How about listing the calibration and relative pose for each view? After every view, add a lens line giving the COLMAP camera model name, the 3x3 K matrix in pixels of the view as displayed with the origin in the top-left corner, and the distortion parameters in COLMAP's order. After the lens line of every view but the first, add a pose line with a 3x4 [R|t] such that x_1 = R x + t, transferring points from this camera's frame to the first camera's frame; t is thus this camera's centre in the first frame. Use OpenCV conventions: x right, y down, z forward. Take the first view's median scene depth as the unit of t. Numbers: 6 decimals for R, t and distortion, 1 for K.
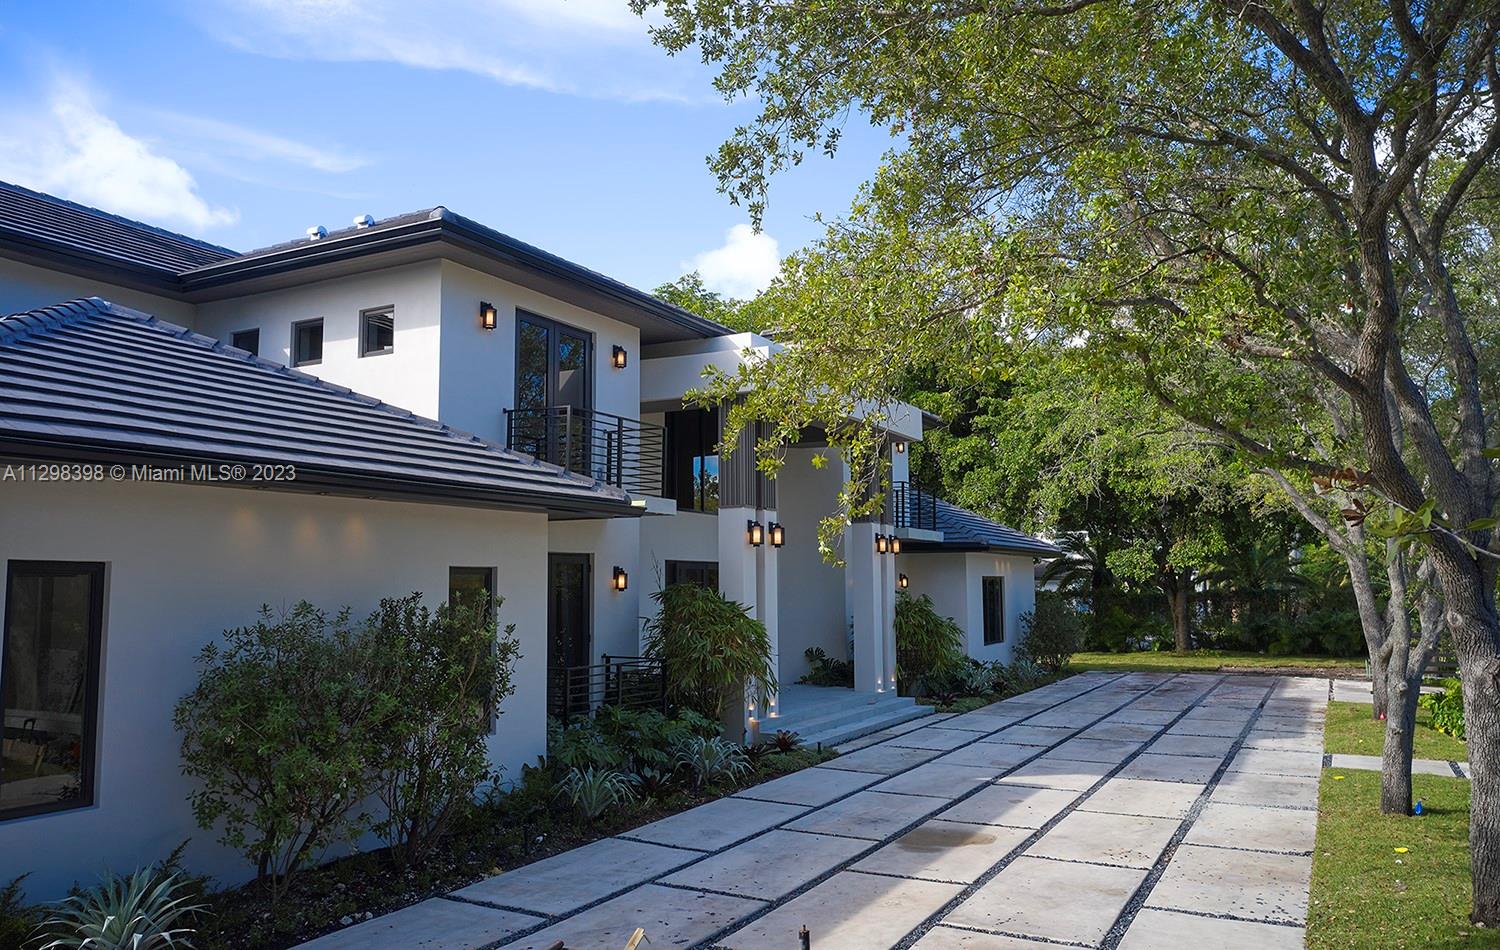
lens RADIAL K [[1089.3, 0, 750.0], [0, 1089.3, 475.0], [0, 0, 1]] dist [-0.005258, -0.001098]
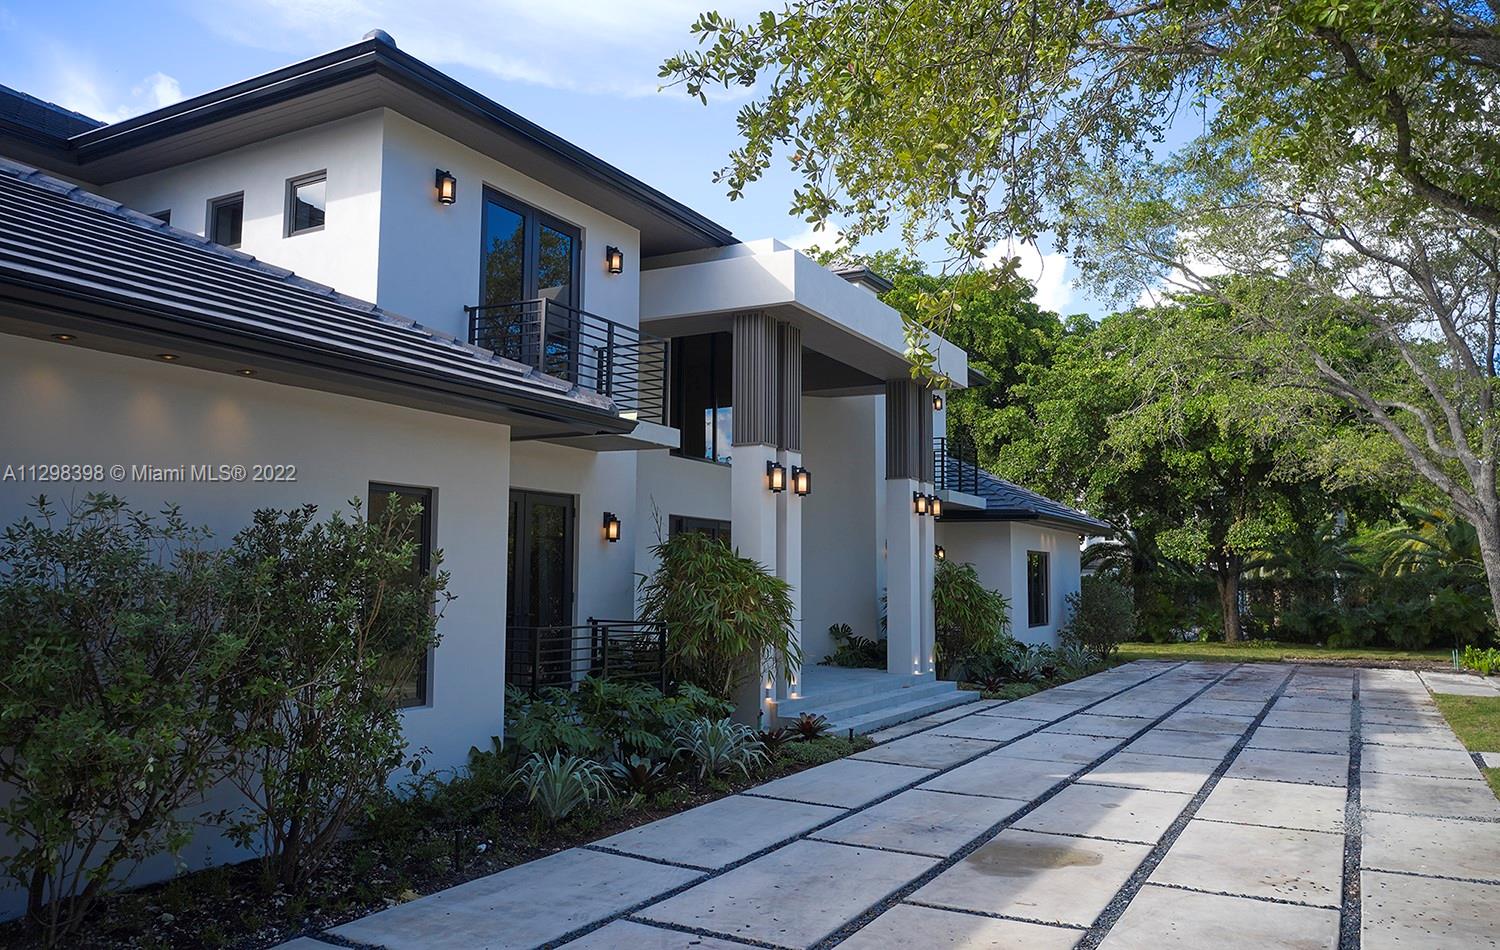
lens RADIAL K [[1094.0, 0, 750.0], [0, 1094.0, 475.0], [0, 0, 1]] dist [-0.006976, -0.004007]
pose [[0.999810, 0.011855, -0.015496, -0.002056], [-0.011760, 0.999911, 0.006245, 0.051476], [0.015568, -0.006062, 0.999860, 0.180900]]
